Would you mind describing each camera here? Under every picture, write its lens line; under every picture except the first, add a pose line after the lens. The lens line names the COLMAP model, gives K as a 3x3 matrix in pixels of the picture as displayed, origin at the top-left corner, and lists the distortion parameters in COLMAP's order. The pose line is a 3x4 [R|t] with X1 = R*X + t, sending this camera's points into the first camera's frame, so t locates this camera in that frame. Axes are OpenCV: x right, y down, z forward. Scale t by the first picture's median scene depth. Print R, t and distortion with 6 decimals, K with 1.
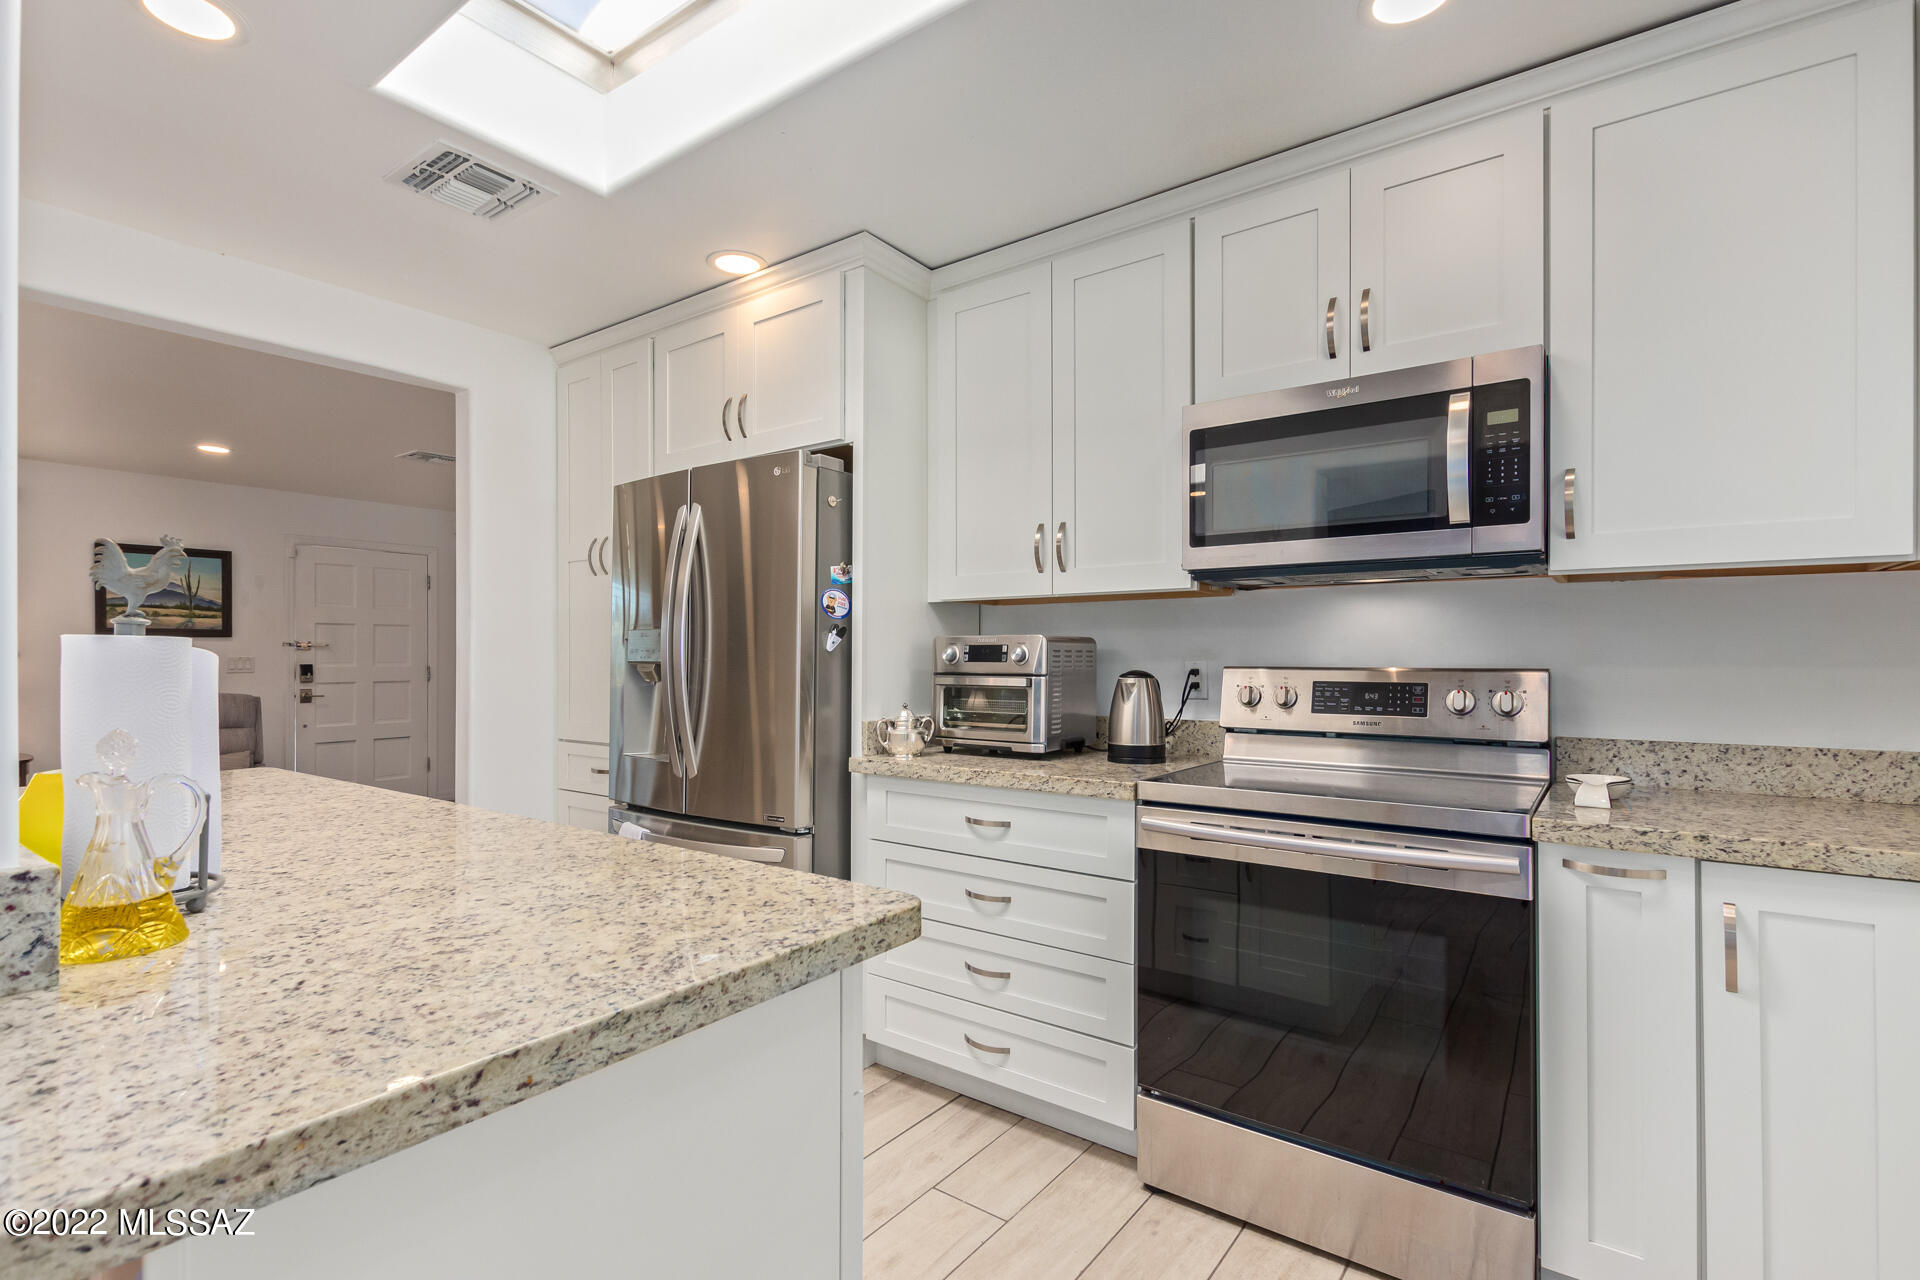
lens RADIAL K [[887.9, 0, 943.7], [0, 887.9, 657.2], [0, 0, 1]] dist [0.002837, -0.001872]
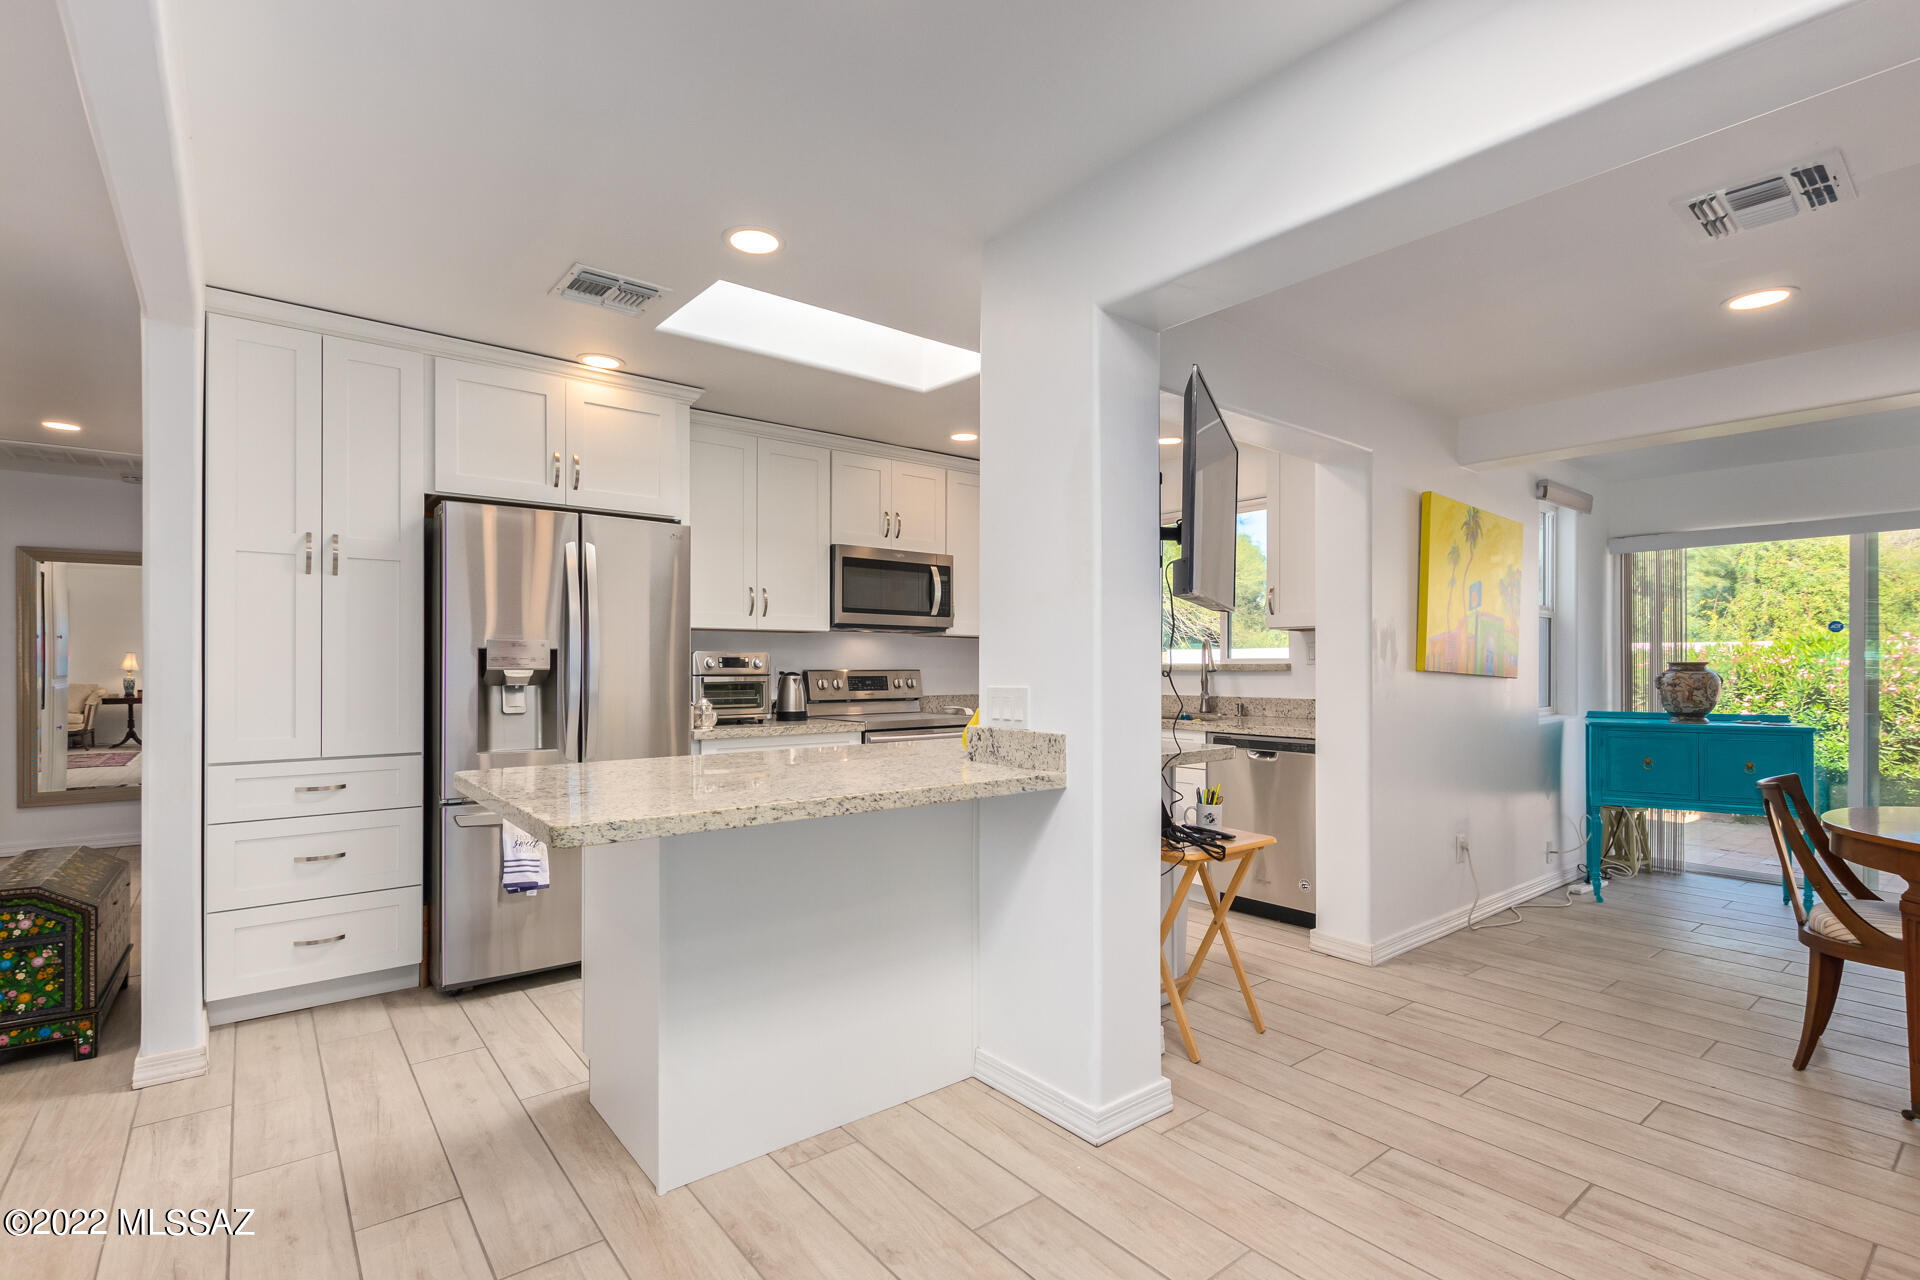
lens RADIAL K [[887.9, 0, 944.4], [0, 887.9, 656.3], [0, 0, 1]] dist [0.002837, -0.001872]
pose [[0.267052, 0.010655, 0.963623, -1.586643], [-0.000639, 0.999941, -0.010880, 0.002217], [-0.963682, 0.002290, 0.267043, 0.200210]]
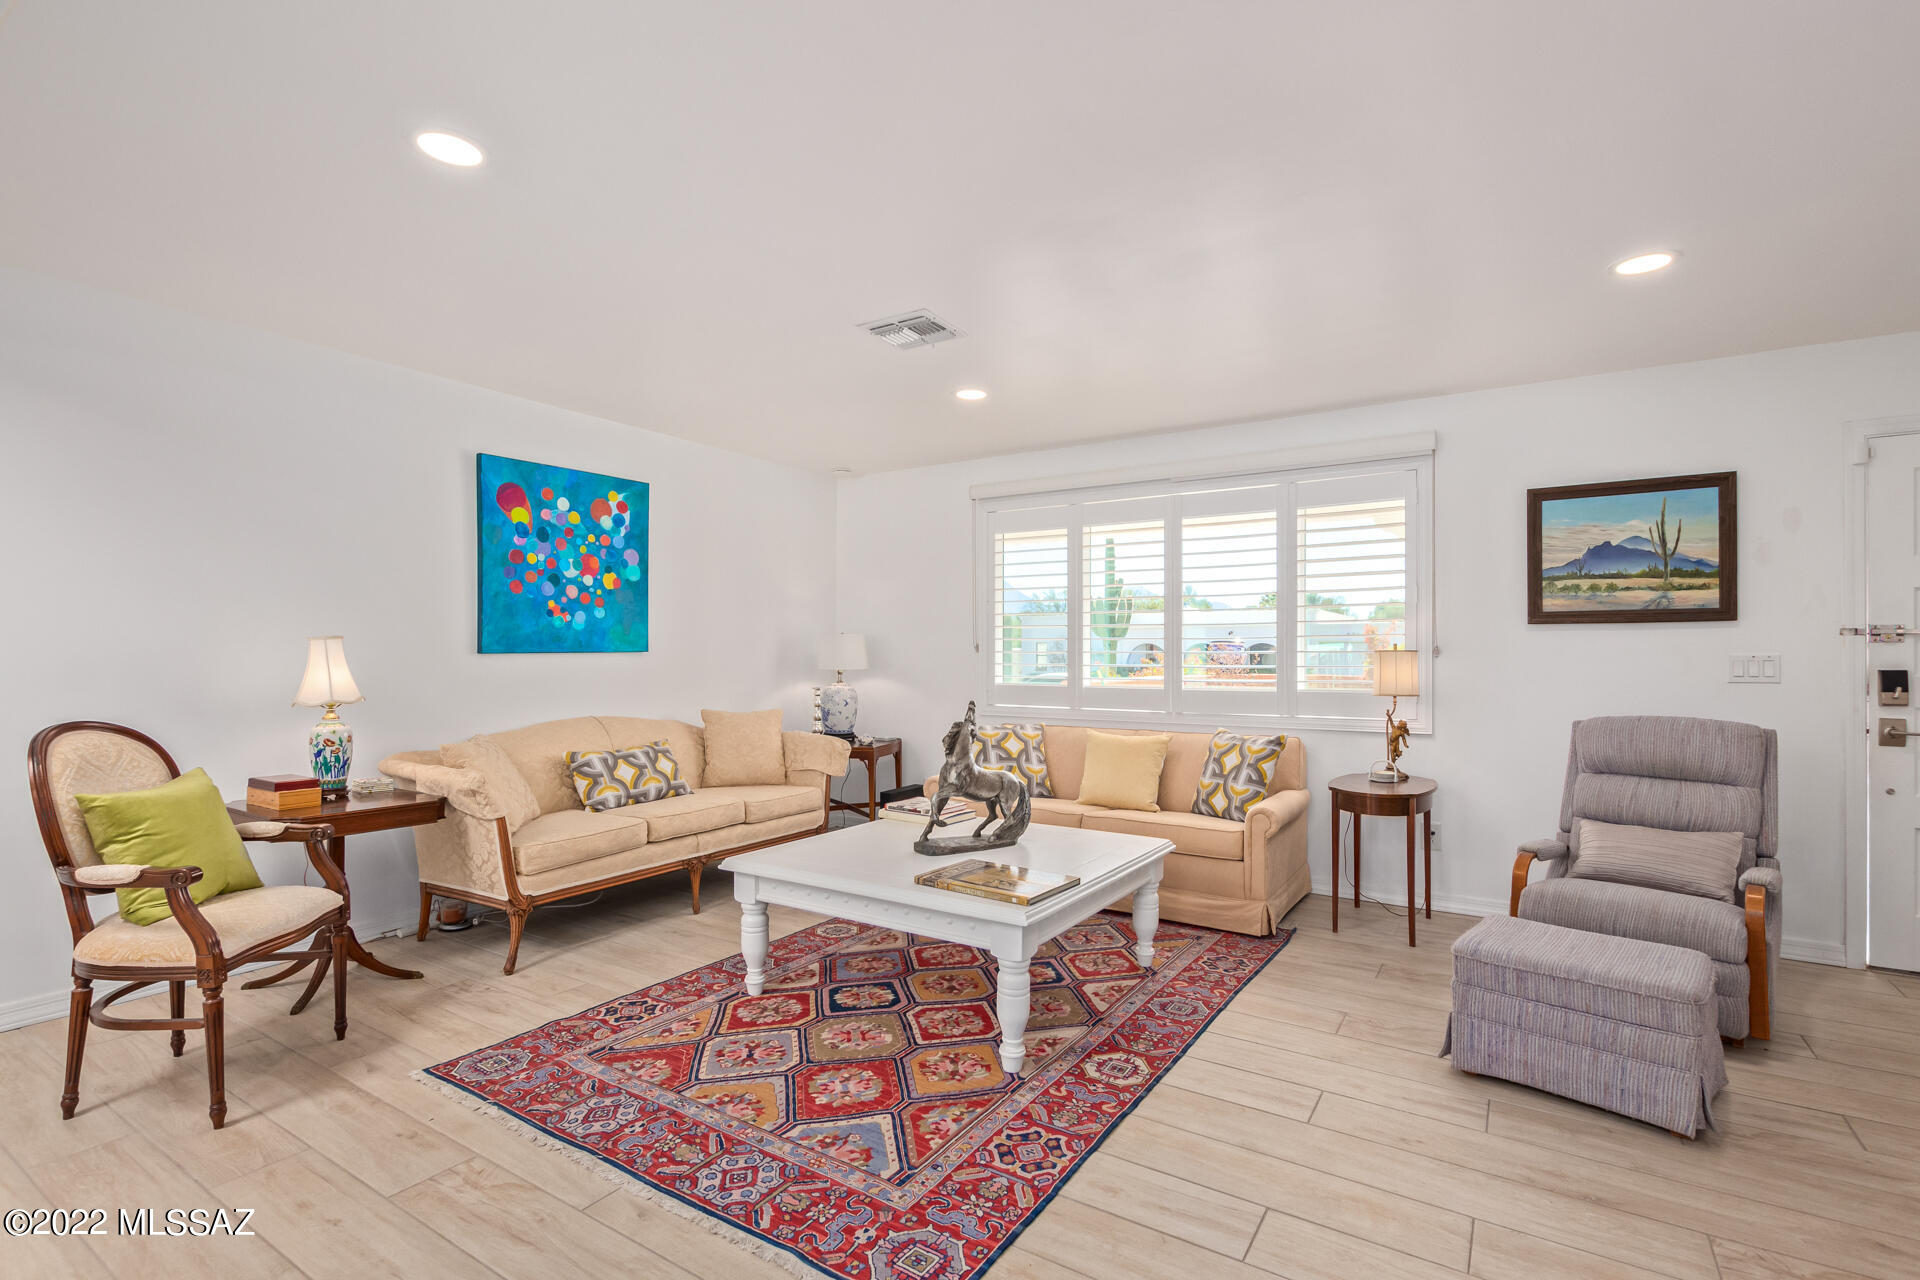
lens RADIAL K [[887.9, 0, 954.6], [0, 887.9, 653.2], [0, 0, 1]] dist [0.002837, -0.001872]
pose [[0.064115, 0.001912, -0.997941, -0.739172], [-0.000747, 0.999998, 0.001867, -0.005945], [0.997942, 0.000626, 0.064116, 1.301060]]
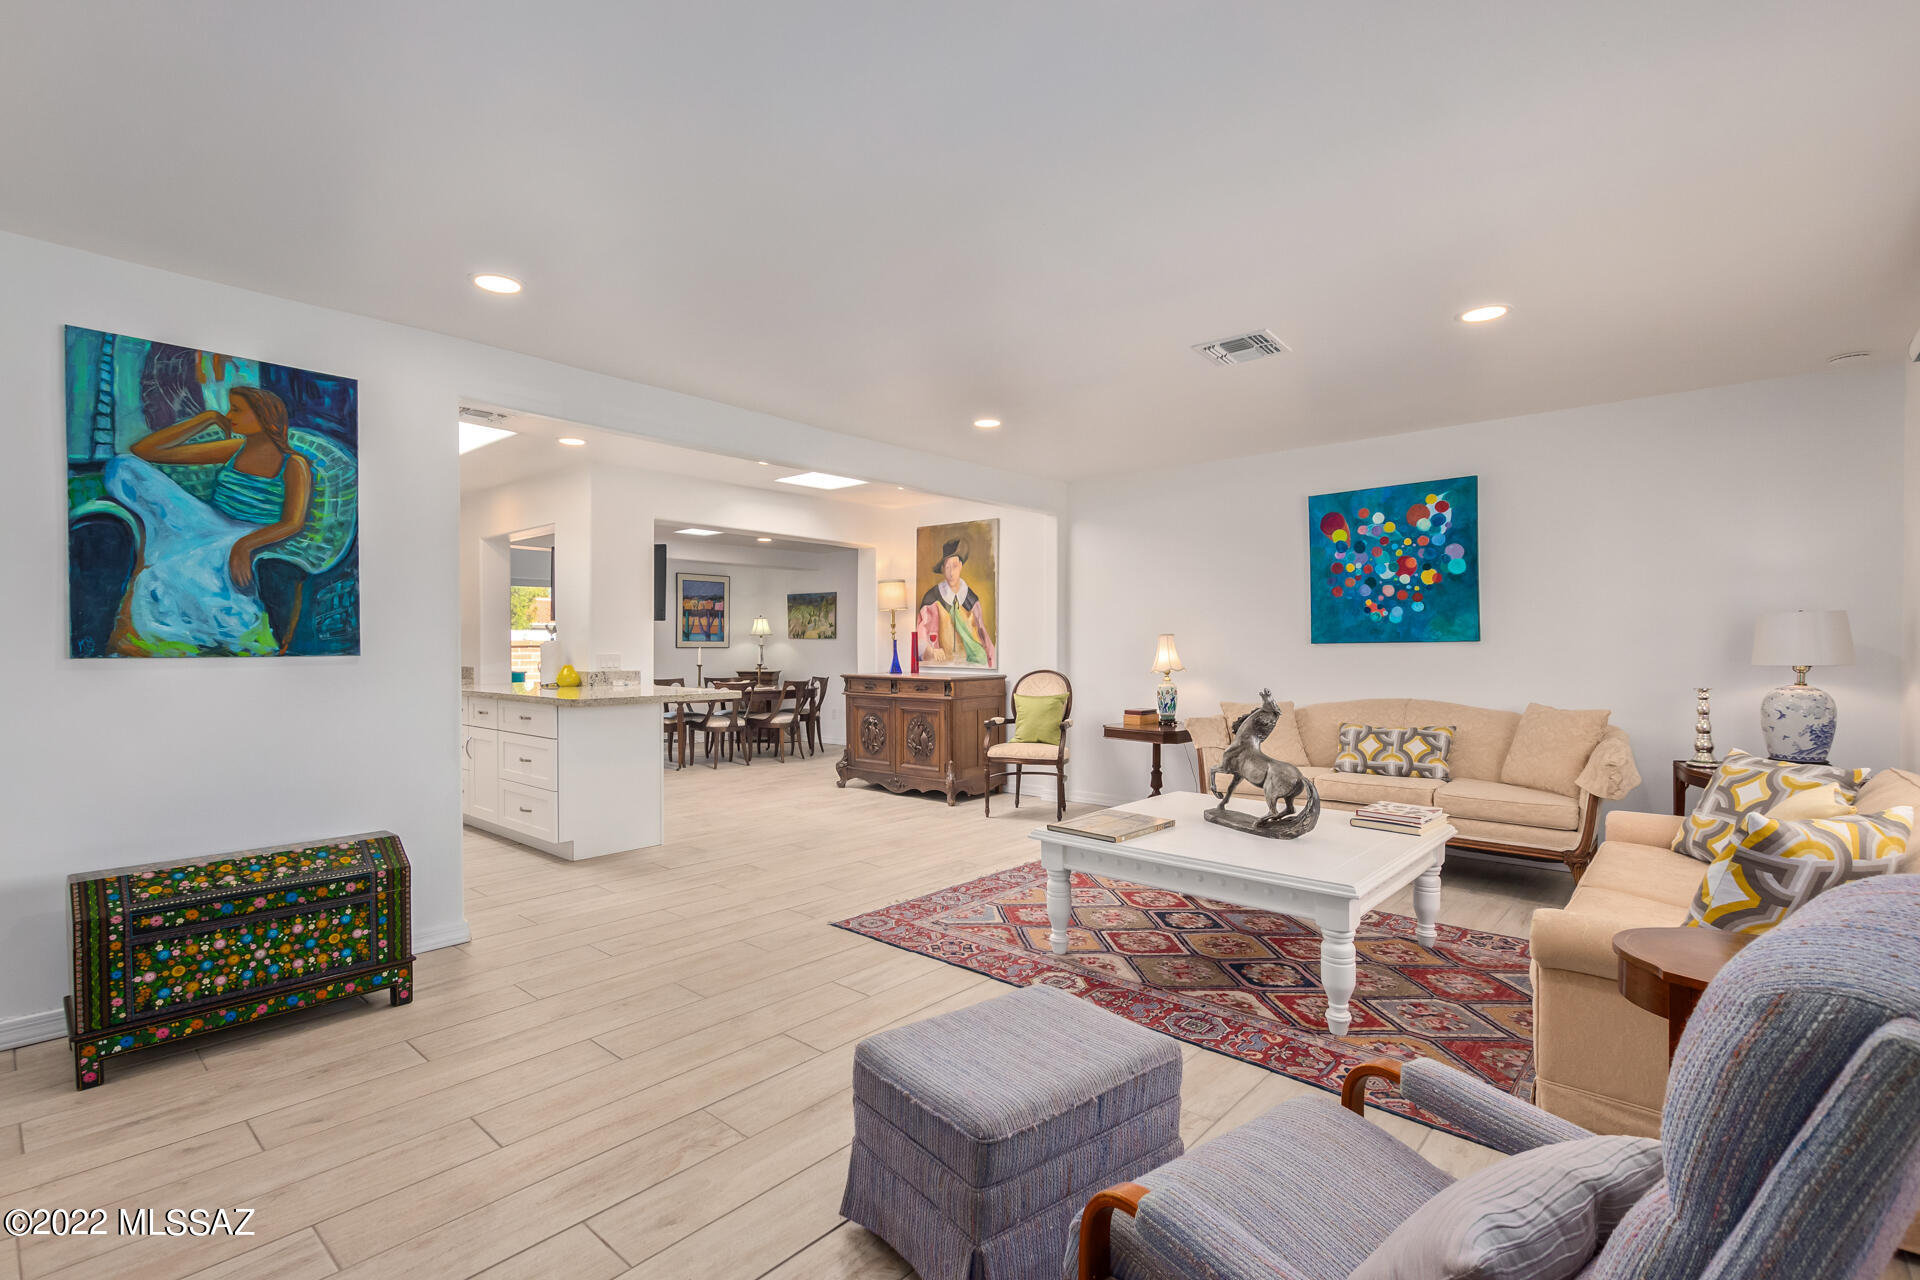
lens RADIAL K [[887.9, 0, 940.8], [0, 887.9, 650.8], [0, 0, 1]] dist [0.002837, -0.001872]
pose [[-0.994708, 0.003011, 0.102697, -1.845004], [0.003655, 0.999975, 0.006083, 0.000598], [-0.102676, 0.006426, -0.994694, 3.017029]]
